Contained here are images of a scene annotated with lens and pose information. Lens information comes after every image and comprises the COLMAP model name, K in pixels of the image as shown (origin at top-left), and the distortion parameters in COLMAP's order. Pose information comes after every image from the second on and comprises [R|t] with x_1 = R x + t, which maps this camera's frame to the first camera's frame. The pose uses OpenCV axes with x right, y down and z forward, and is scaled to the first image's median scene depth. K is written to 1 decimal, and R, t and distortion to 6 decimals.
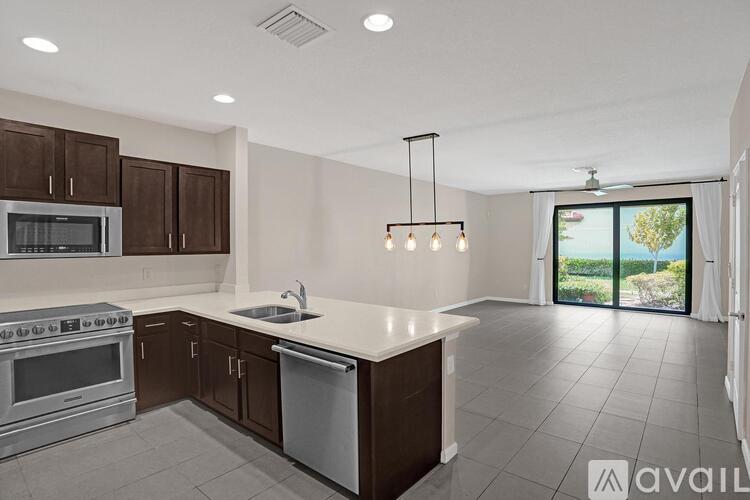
lens RADIAL K [[387.5, 0, 375.0], [0, 387.5, 250.0], [0, 0, 1]] dist [-0.042446, -0.000010]
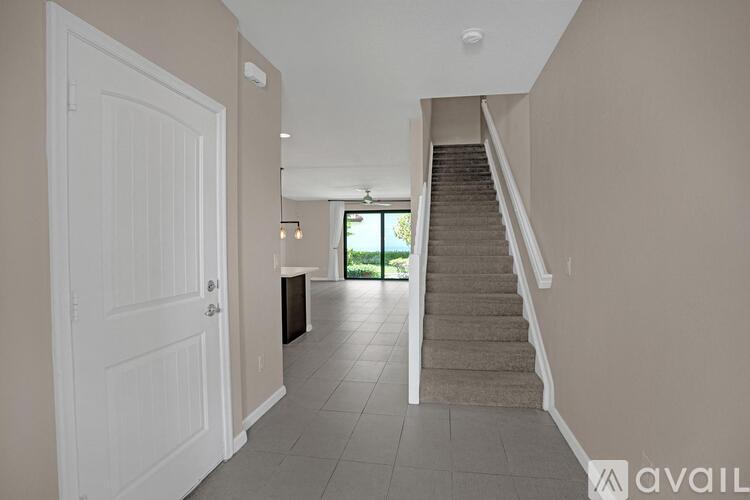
lens RADIAL K [[387.5, 0, 375.0], [0, 387.5, 250.0], [0, 0, 1]] dist [-0.042446, -0.000010]
pose [[0.863392, -0.012866, 0.504370, -0.159559], [0.010121, 0.999915, 0.008181, 0.019548], [-0.504433, -0.001959, 0.863449, -0.295965]]
